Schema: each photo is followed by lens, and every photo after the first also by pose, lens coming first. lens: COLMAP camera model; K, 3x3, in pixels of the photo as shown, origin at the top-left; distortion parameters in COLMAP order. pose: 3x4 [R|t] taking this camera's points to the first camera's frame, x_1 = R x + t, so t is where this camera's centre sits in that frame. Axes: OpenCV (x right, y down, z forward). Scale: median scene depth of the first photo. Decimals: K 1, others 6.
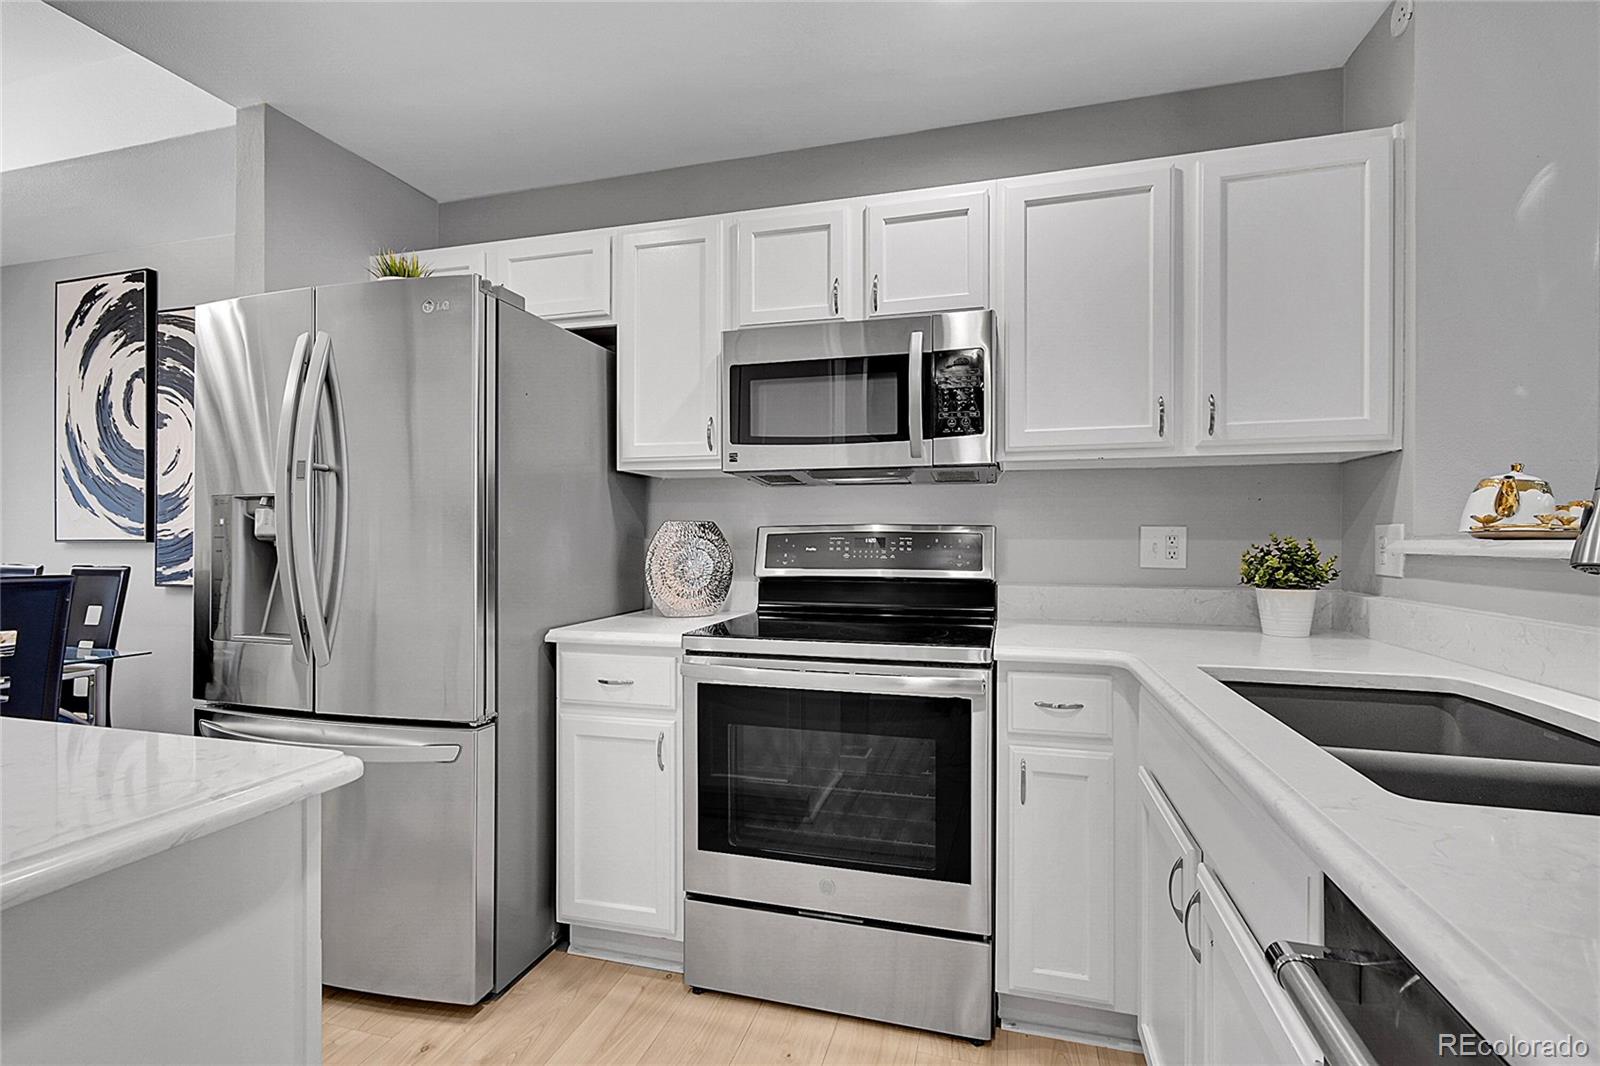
lens RADIAL K [[721.3, 0, 808.3], [0, 721.3, 535.9], [0, 0, 1]] dist [0.005136, -0.001583]
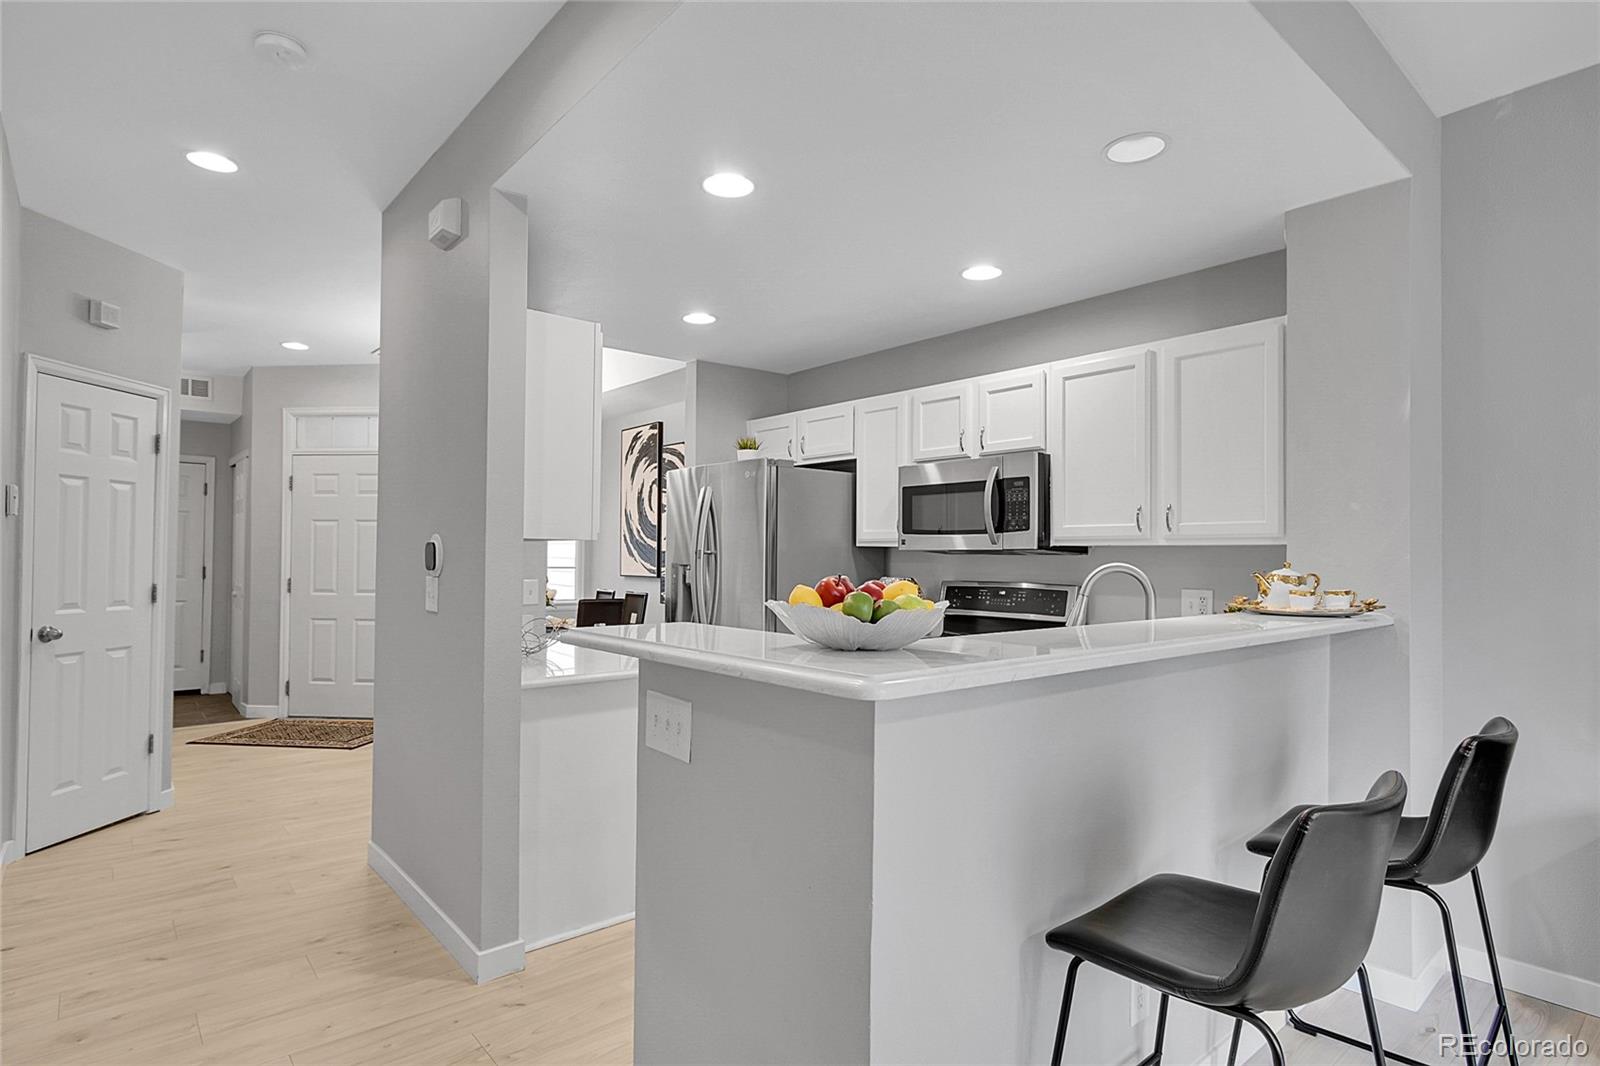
lens RADIAL K [[838.6, 0, 804.0], [0, 838.6, 541.0], [0, 0, 1]] dist [0.006570, 0.000297]
pose [[0.827685, -0.004191, -0.561177, 0.514489], [-0.004652, 0.999887, -0.014329, -0.052919], [0.561174, 0.014470, 0.827572, -0.476691]]
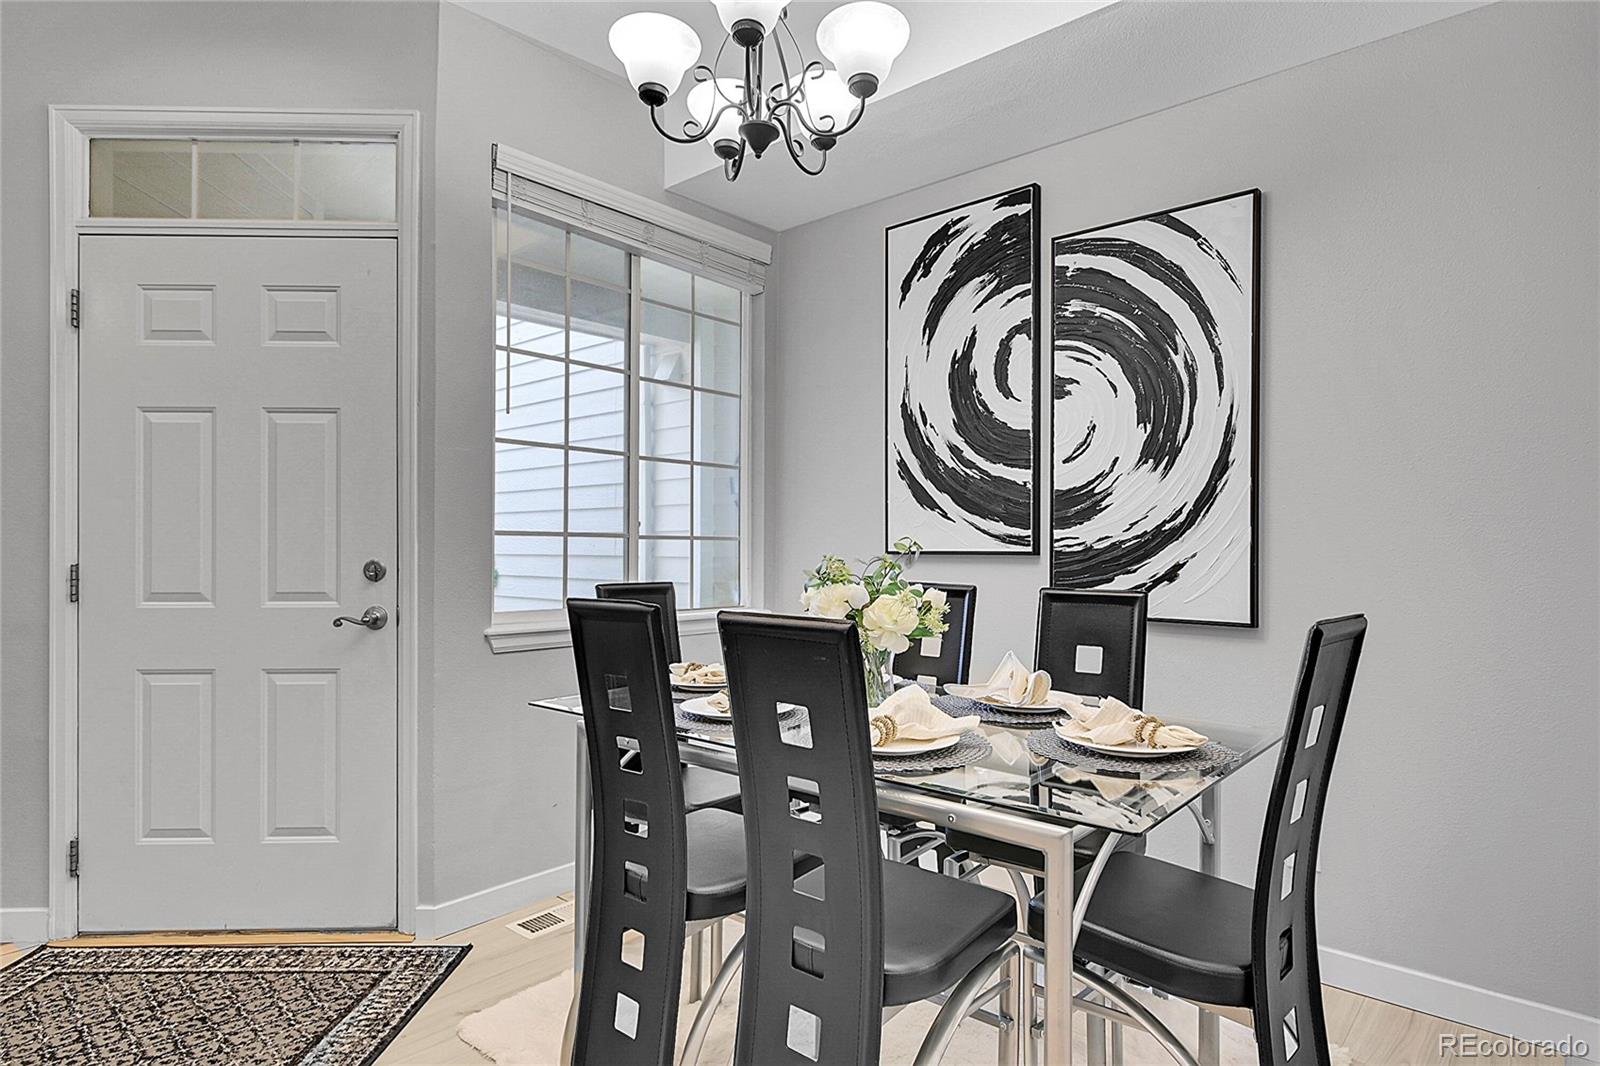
lens RADIAL K [[884.3, 0, 797.8], [0, 884.3, 542.5], [0, 0, 1]] dist [-0.001820, -0.001492]
pose [[0.898496, -0.001756, -0.438977, -0.734606], [0.001510, 0.999998, -0.000908, -0.003498], [0.438978, 0.000153, 0.898498, 0.086164]]
